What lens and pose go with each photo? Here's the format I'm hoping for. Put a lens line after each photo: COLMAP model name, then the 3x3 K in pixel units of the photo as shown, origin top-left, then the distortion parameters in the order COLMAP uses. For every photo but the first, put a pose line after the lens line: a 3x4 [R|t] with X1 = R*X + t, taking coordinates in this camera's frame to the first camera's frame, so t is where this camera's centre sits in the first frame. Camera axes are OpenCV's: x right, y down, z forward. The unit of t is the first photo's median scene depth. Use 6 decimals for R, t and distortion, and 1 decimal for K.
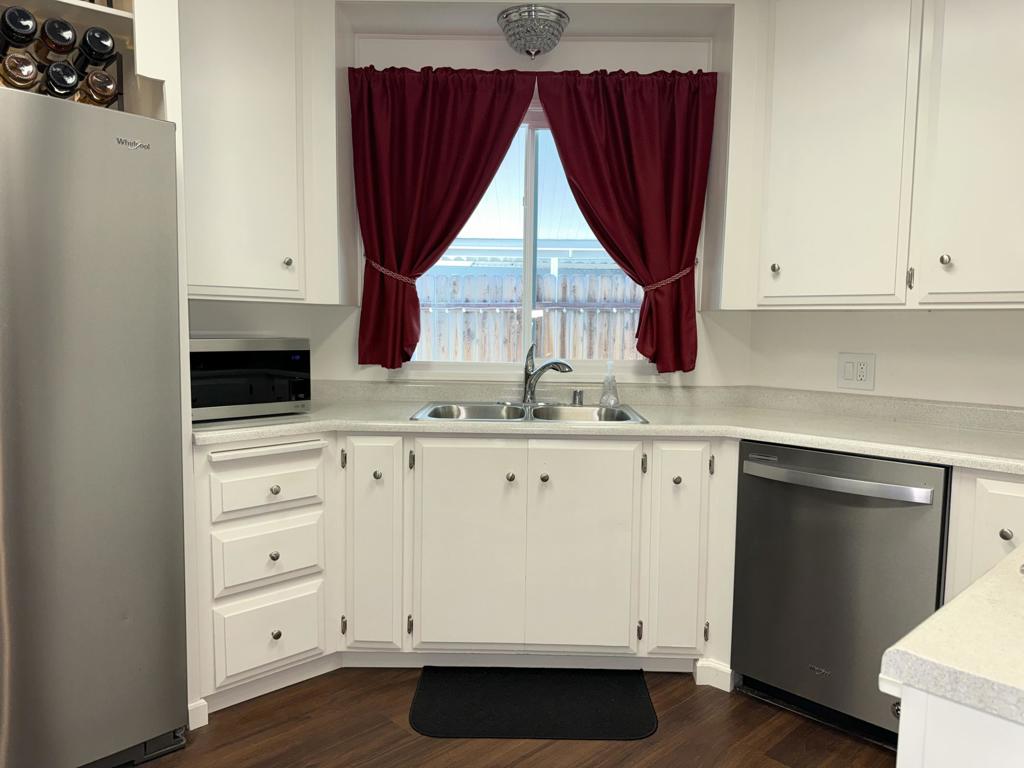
lens RADIAL K [[738.9, 0, 518.6], [0, 738.9, 384.9], [0, 0, 1]] dist [0.053081, -0.063422]
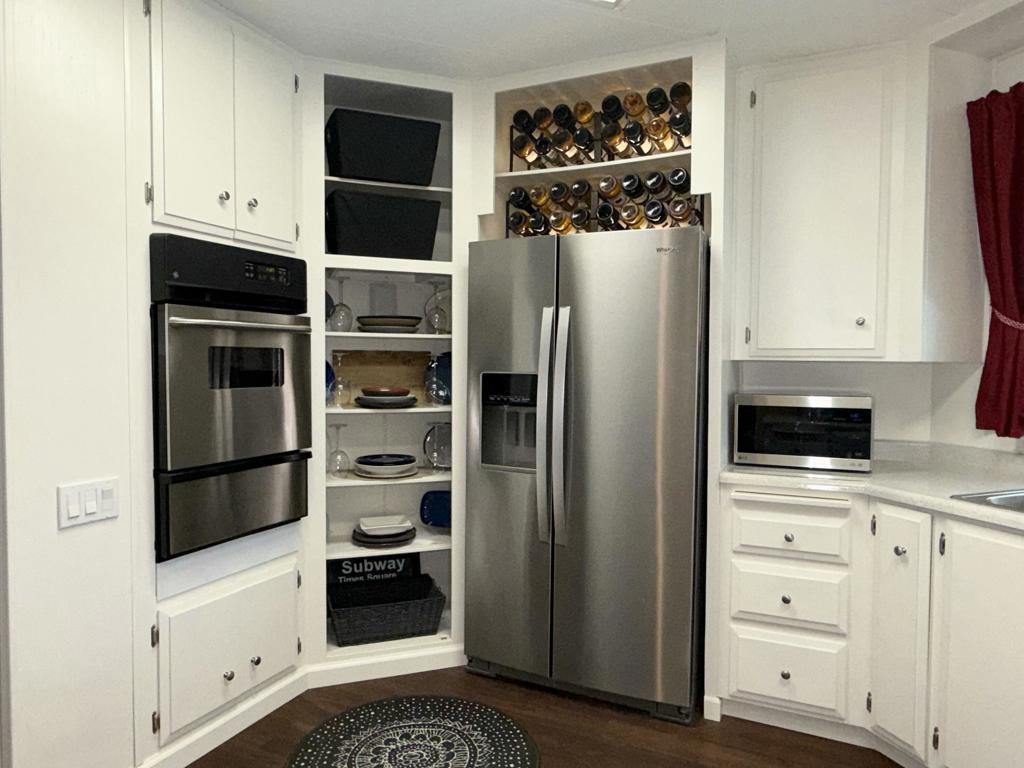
lens RADIAL K [[662.4, 0, 513.0], [0, 662.4, 387.2], [0, 0, 1]] dist [0.014865, 0.002109]
pose [[0.375230, 0.026395, -0.926556, 0.381917], [-0.083246, 0.996515, -0.005325, -0.034189], [0.923186, 0.079130, 0.376120, 0.242379]]
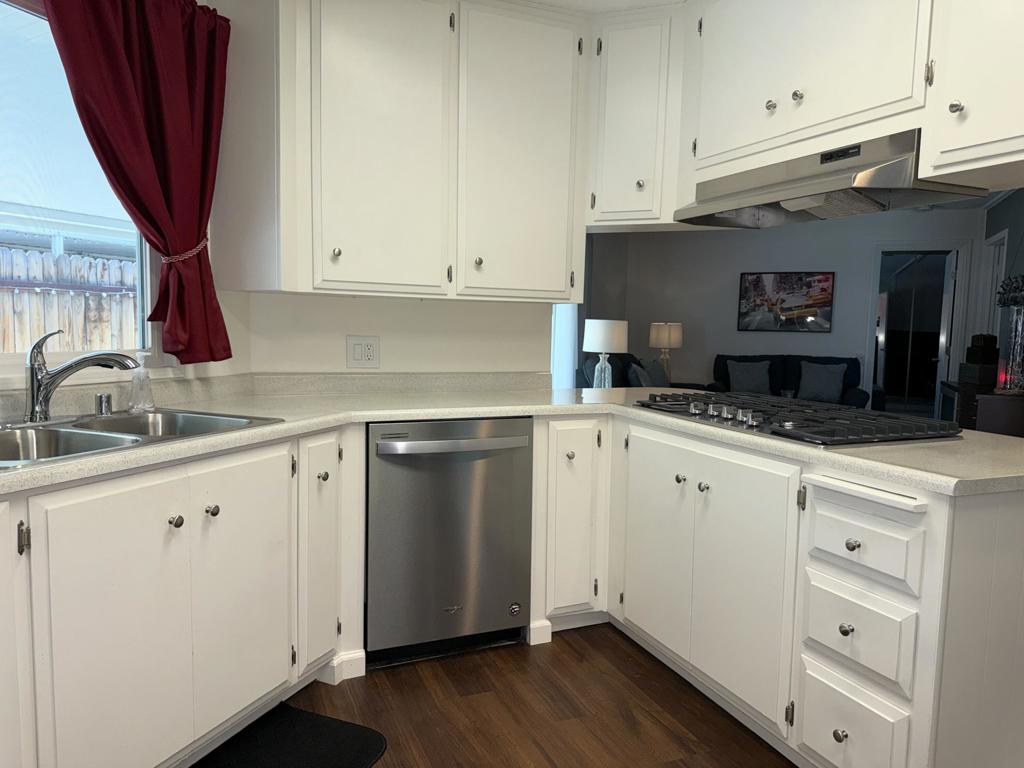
lens RADIAL K [[738.9, 0, 494.3], [0, 738.9, 386.2], [0, 0, 1]] dist [0.053081, -0.063422]
pose [[0.354455, -0.084861, 0.931214, -0.547615], [0.057959, 0.995952, 0.068700, -0.034222], [-0.933275, 0.029621, 0.357939, 0.457997]]
